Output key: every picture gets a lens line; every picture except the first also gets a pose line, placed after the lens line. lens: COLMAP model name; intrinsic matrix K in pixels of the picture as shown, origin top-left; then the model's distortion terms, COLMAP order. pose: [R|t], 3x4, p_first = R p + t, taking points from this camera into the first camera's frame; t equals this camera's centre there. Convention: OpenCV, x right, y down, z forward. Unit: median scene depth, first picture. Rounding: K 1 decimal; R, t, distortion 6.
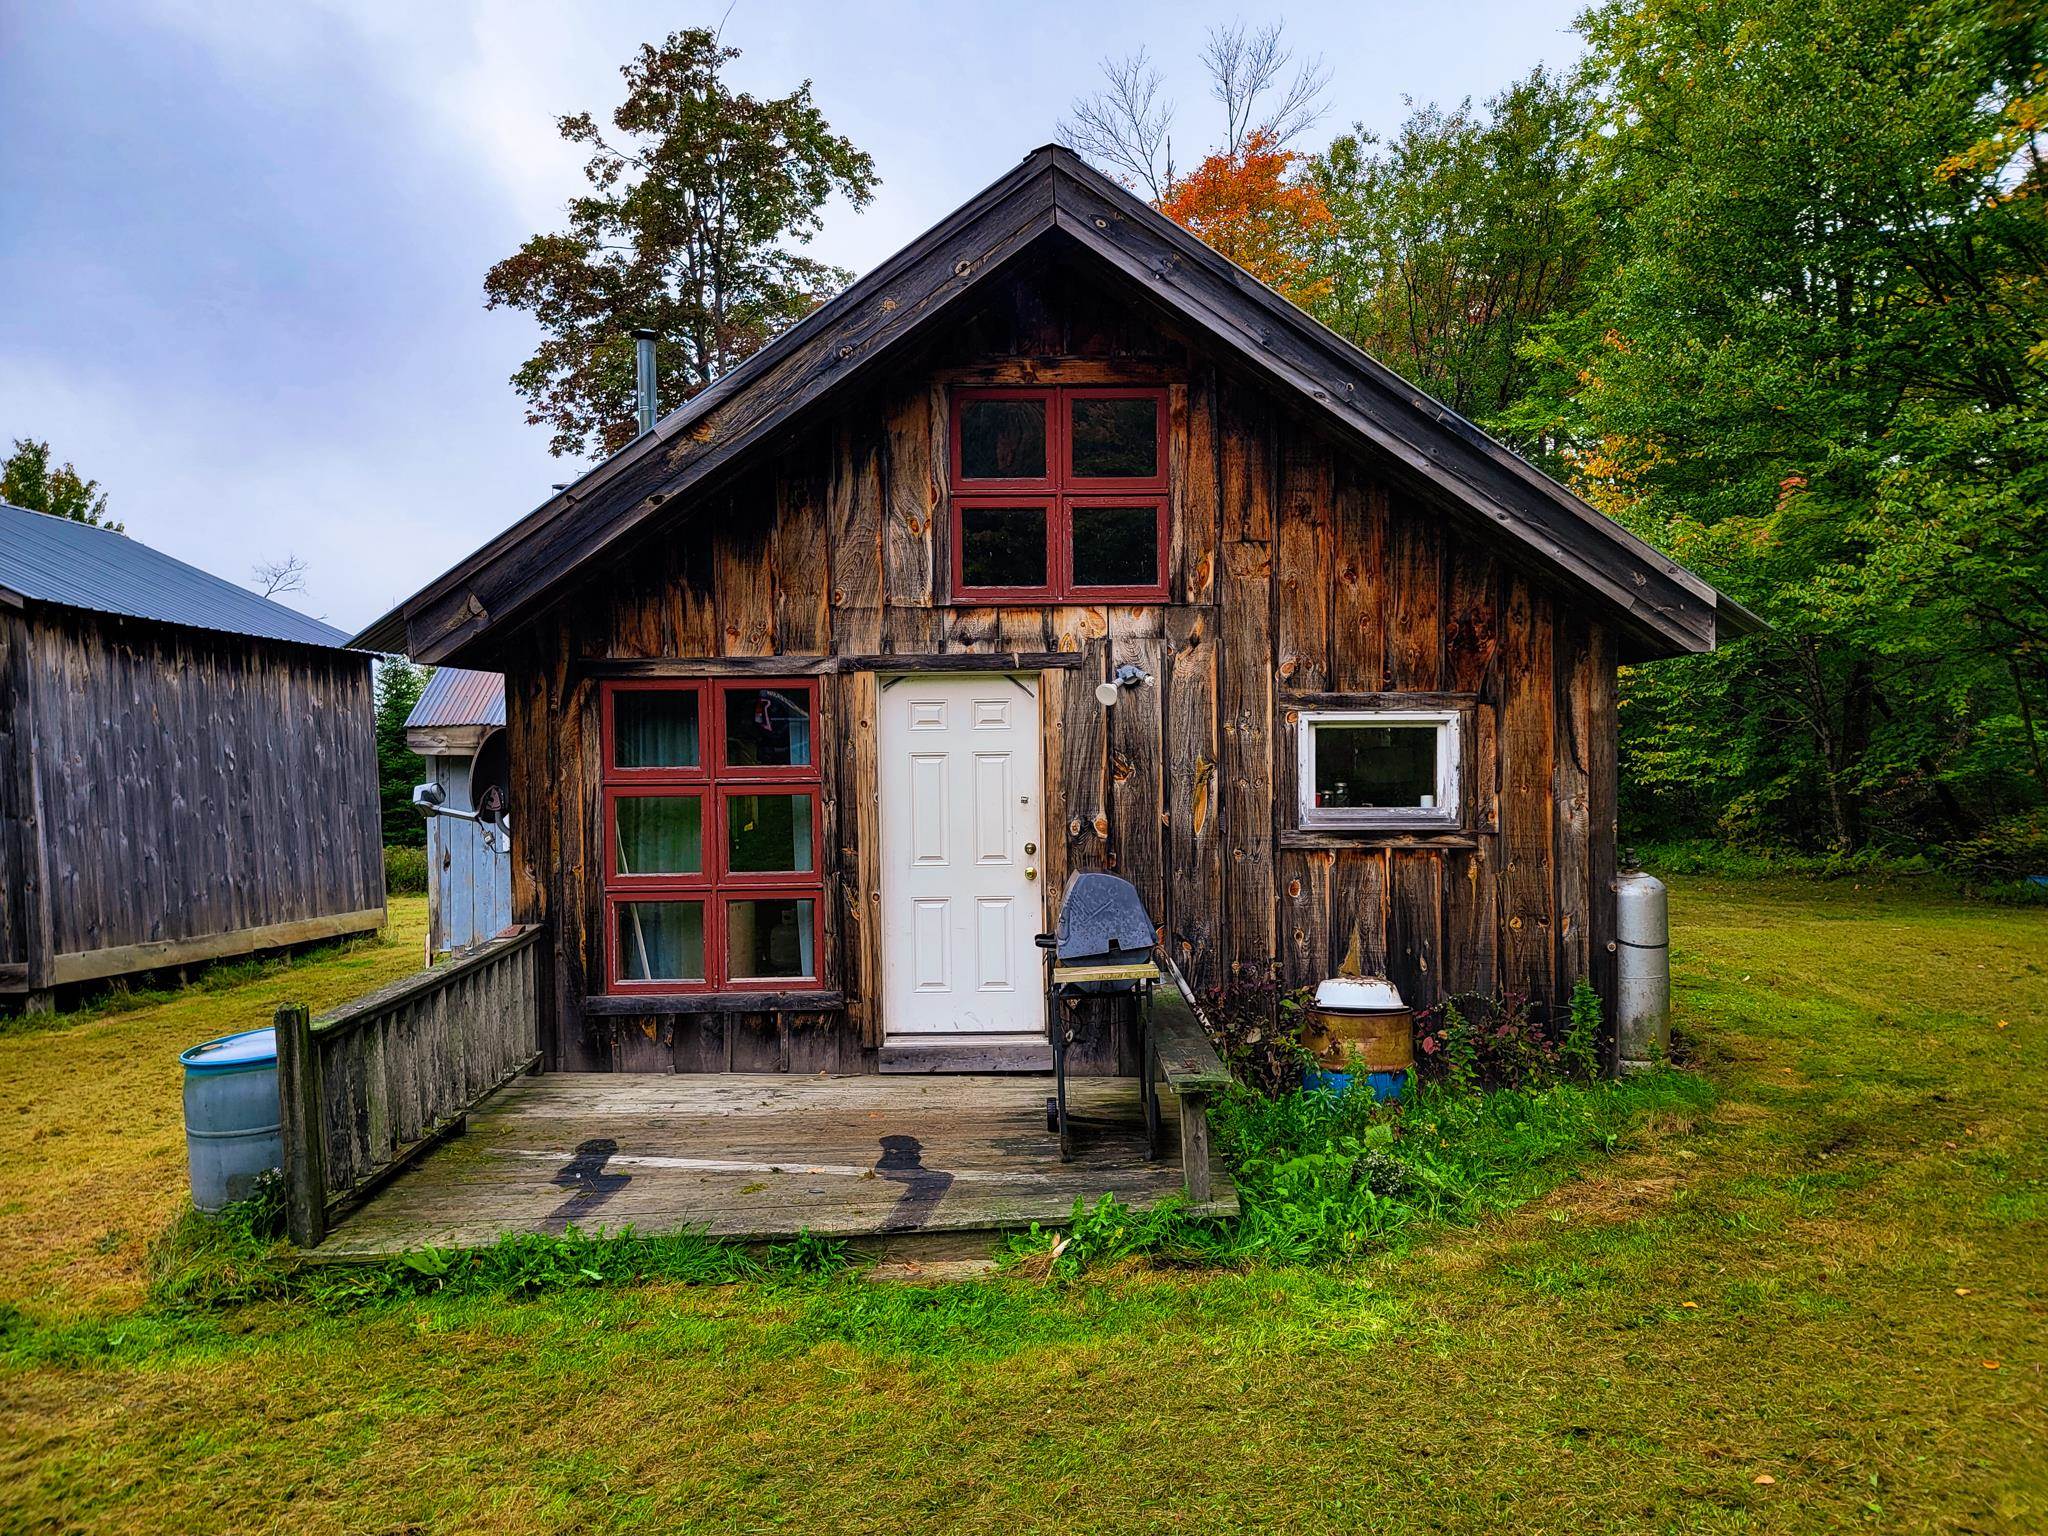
lens RADIAL K [[1417.6, 0, 1045.4], [0, 1417.6, 782.7], [0, 0, 1]] dist [0.097415, -0.075667]
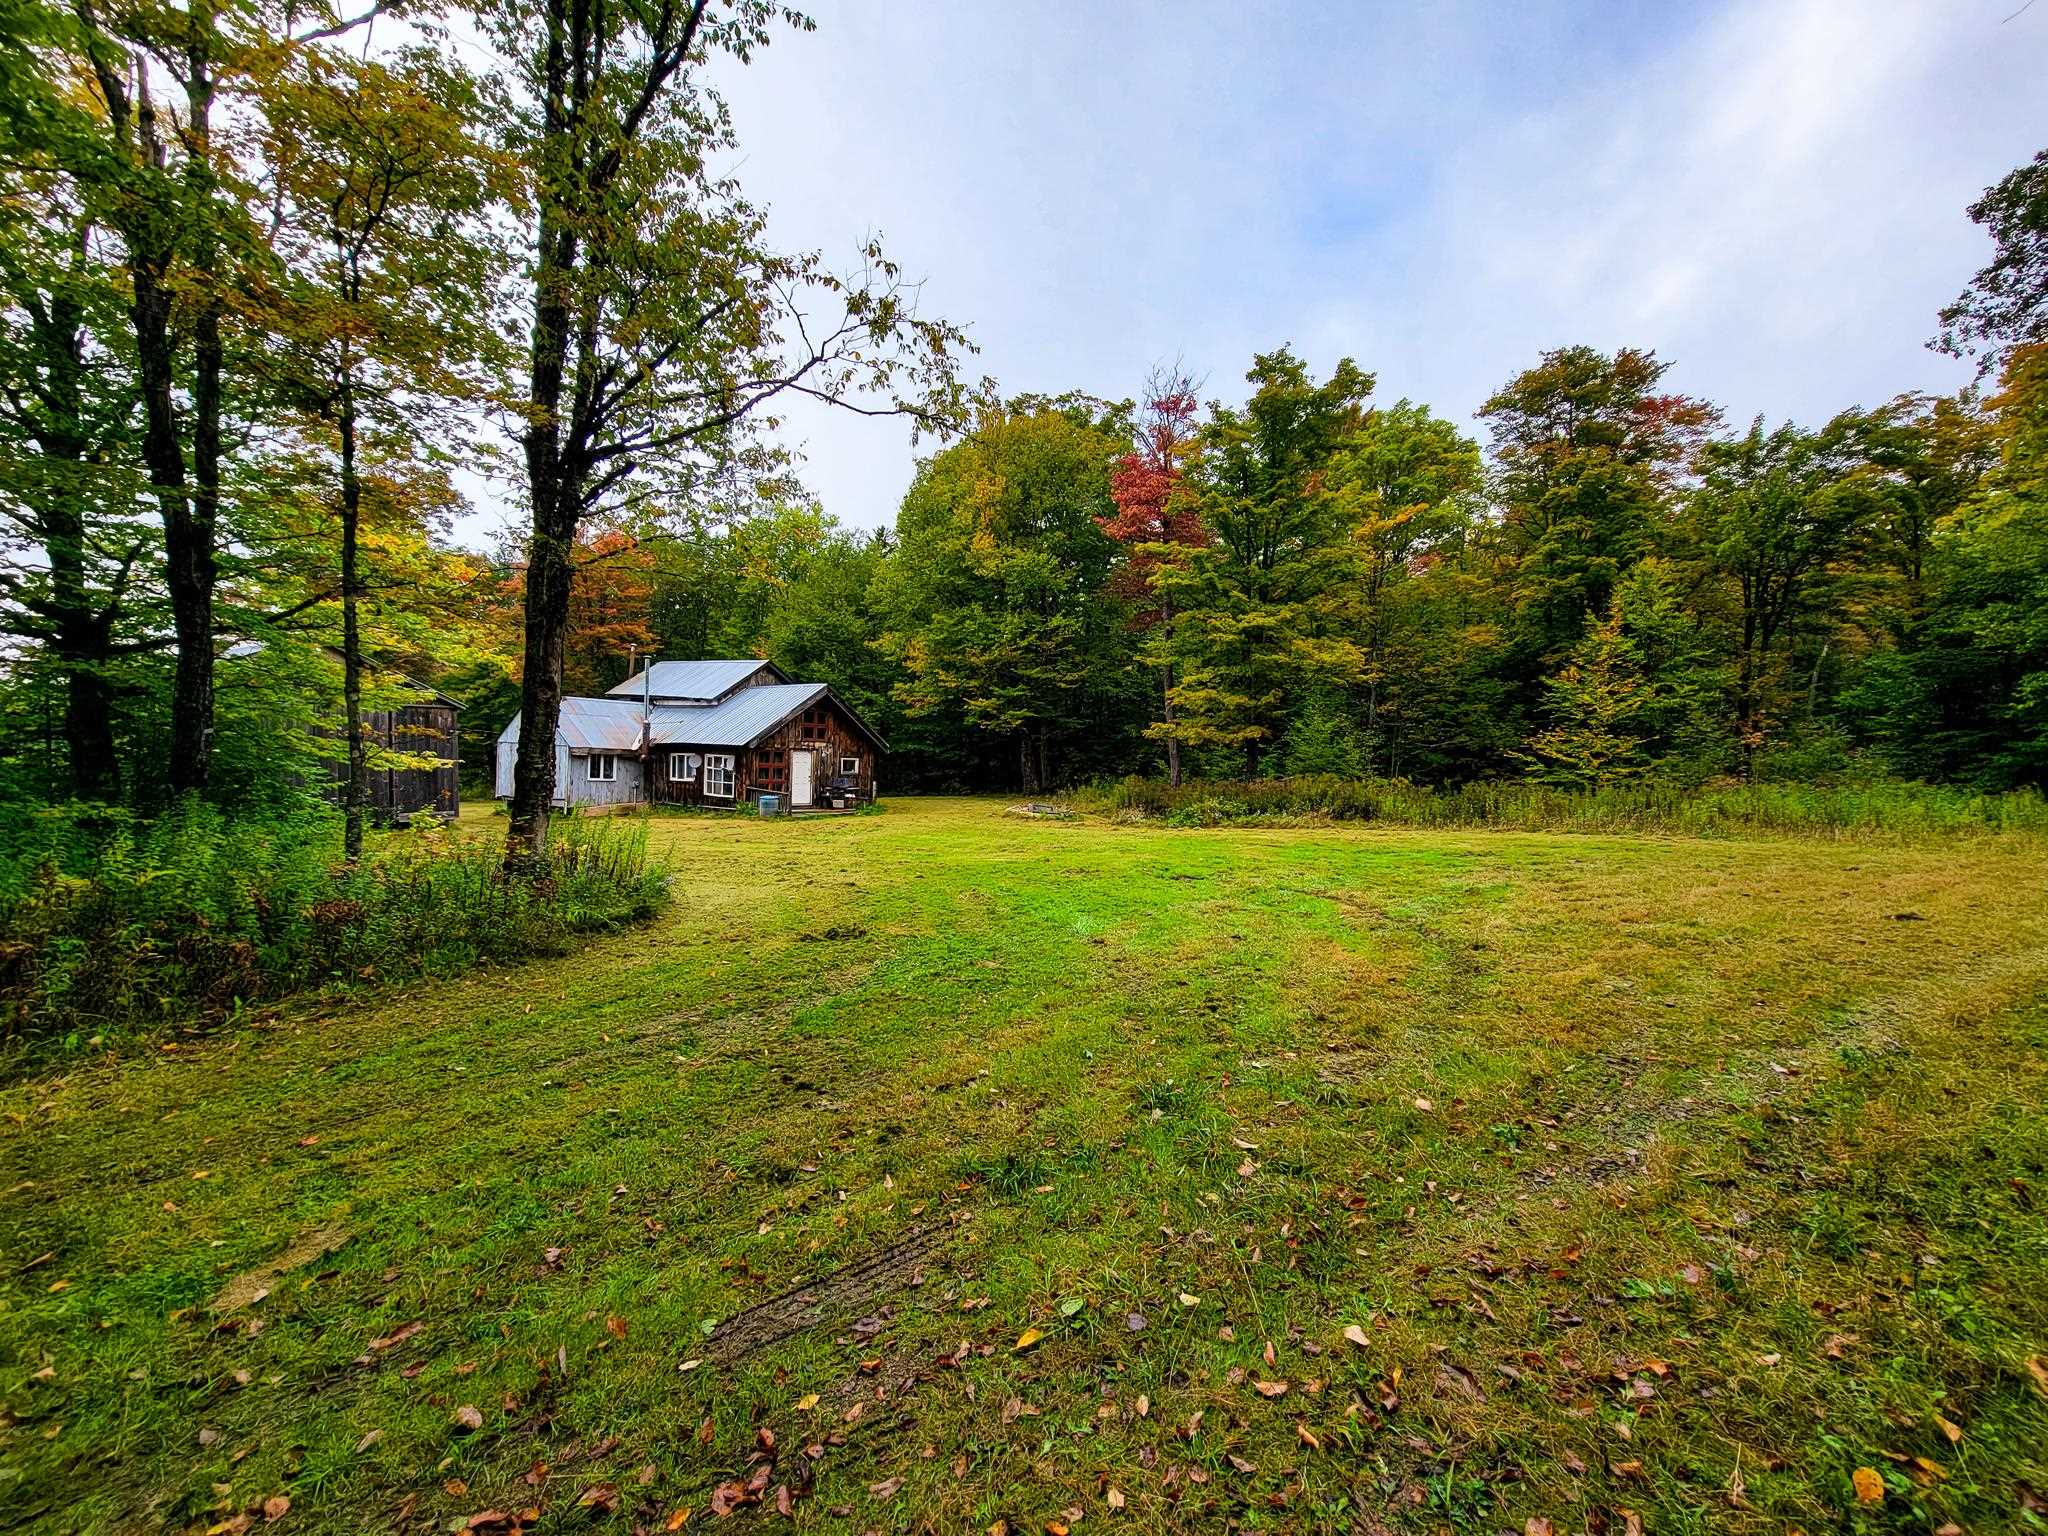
lens RADIAL K [[839.4, 0, 1045.9], [0, 839.4, 755.4], [0, 0, 1]] dist [-0.005786, 0.000050]
pose [[0.578250, 0.033081, 0.815189, -2.660266], [-0.017639, 0.999451, -0.028046, 0.038241], [-0.815669, 0.001838, 0.578516, -2.280207]]
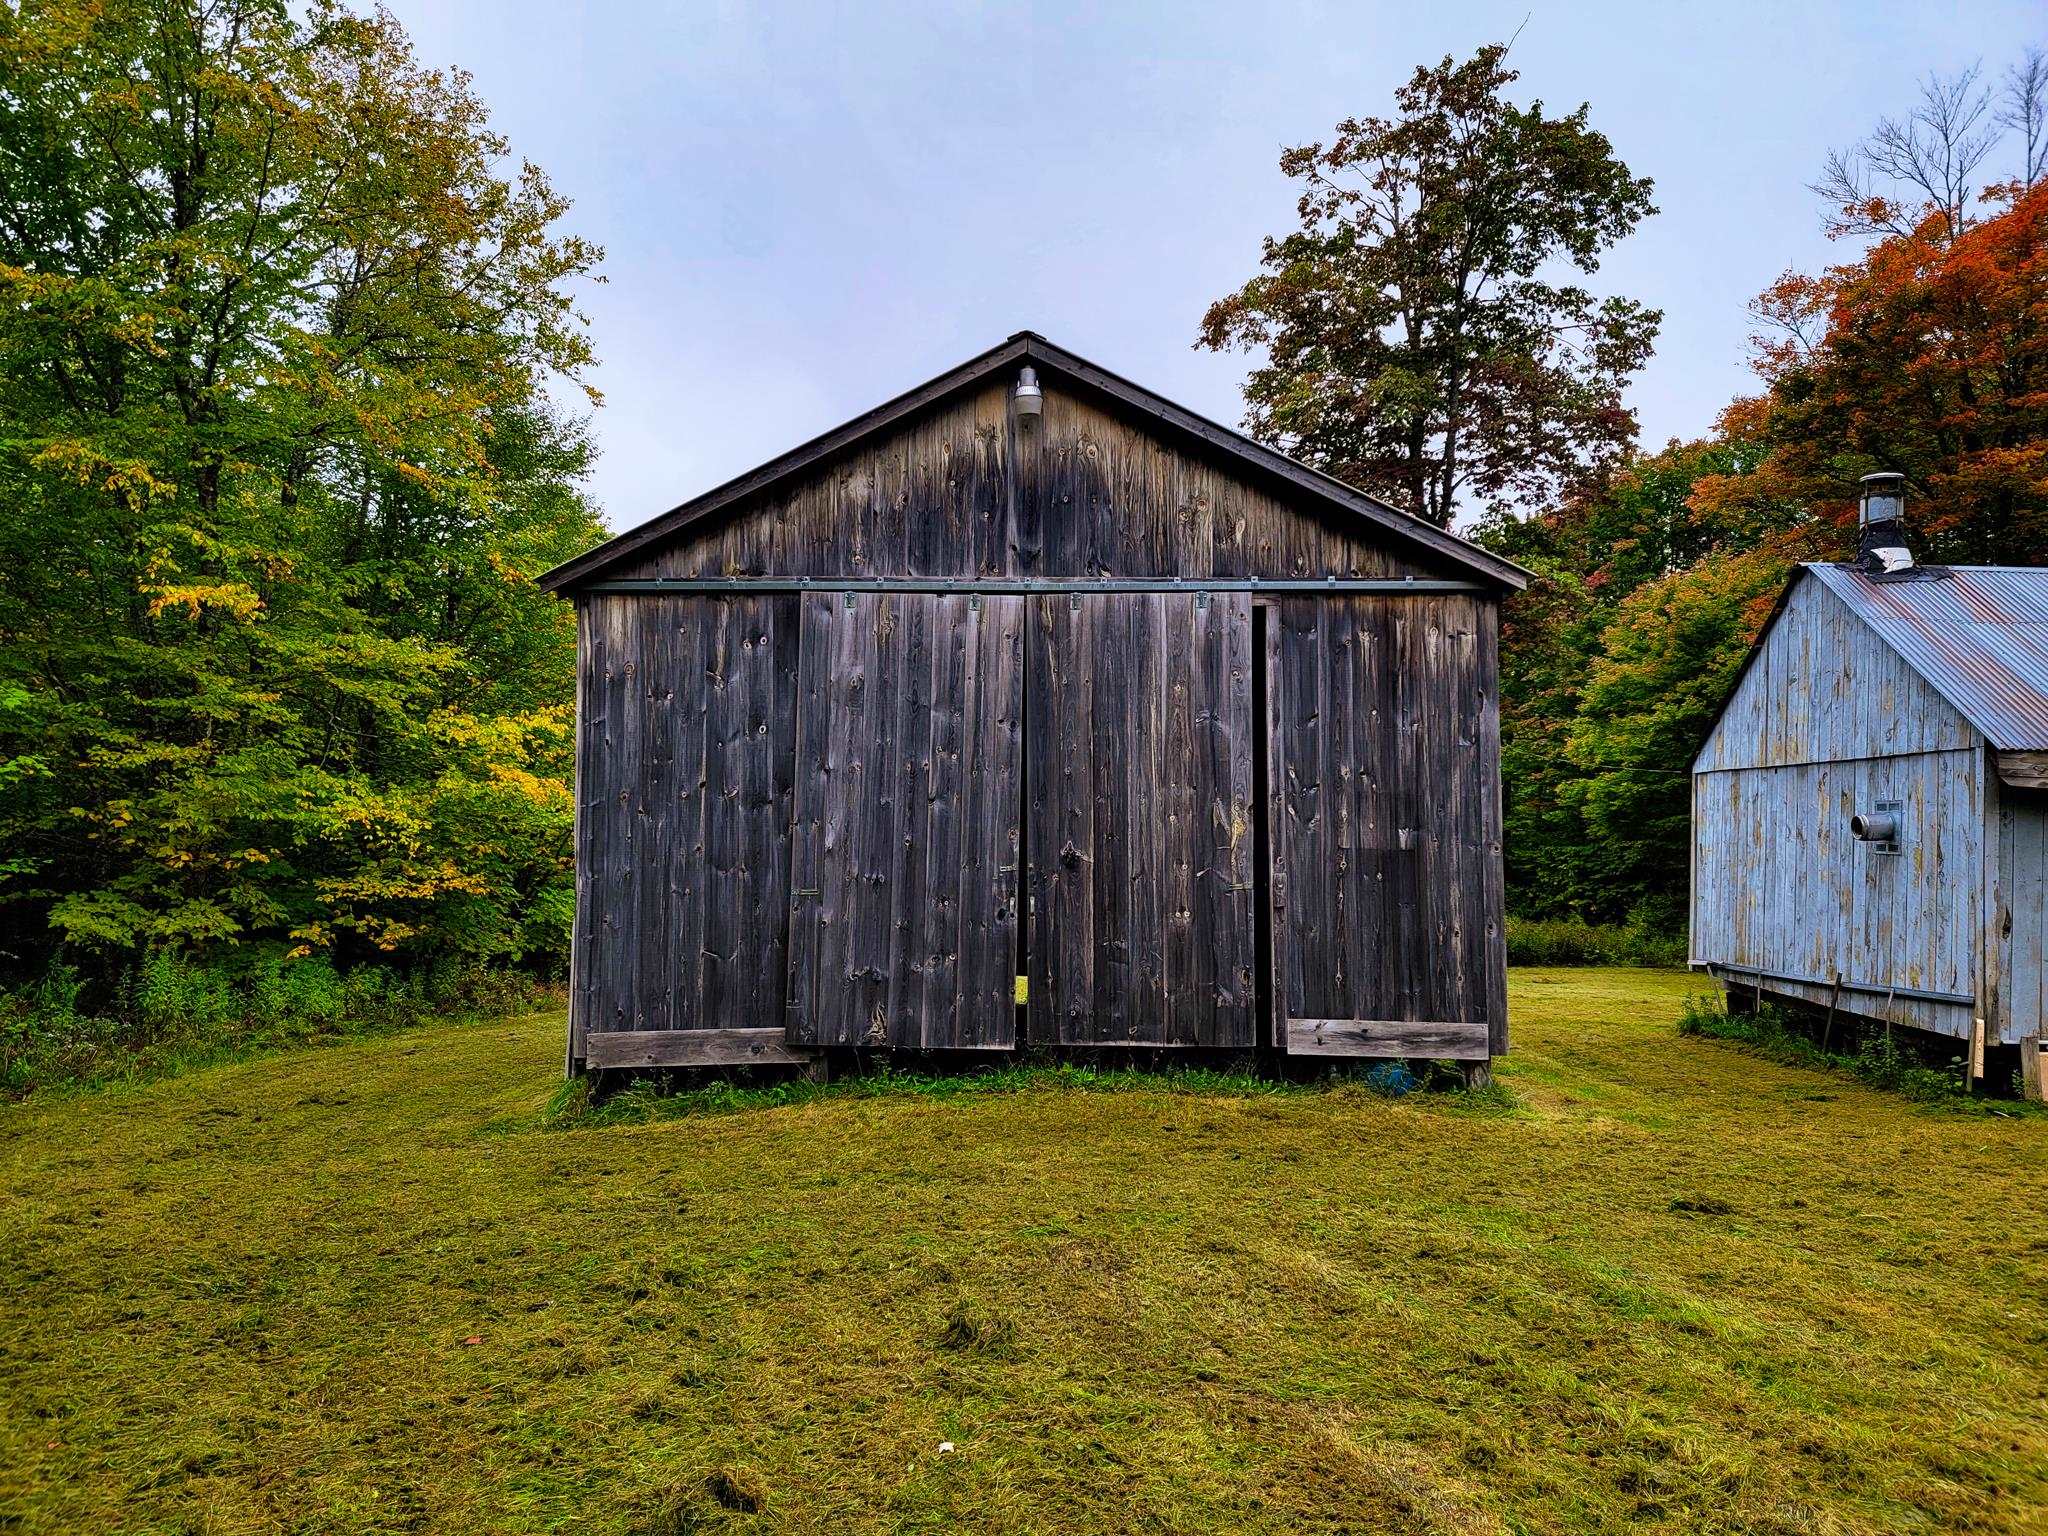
lens RADIAL K [[1417.6, 0, 1053.2], [0, 1417.6, 766.4], [0, 0, 1]] dist [0.097415, -0.075667]
pose [[0.995966, 0.038984, -0.080821, -1.555377], [-0.045200, 0.996040, -0.076557, 0.093620], [0.077516, 0.079902, 0.993784, 0.310654]]
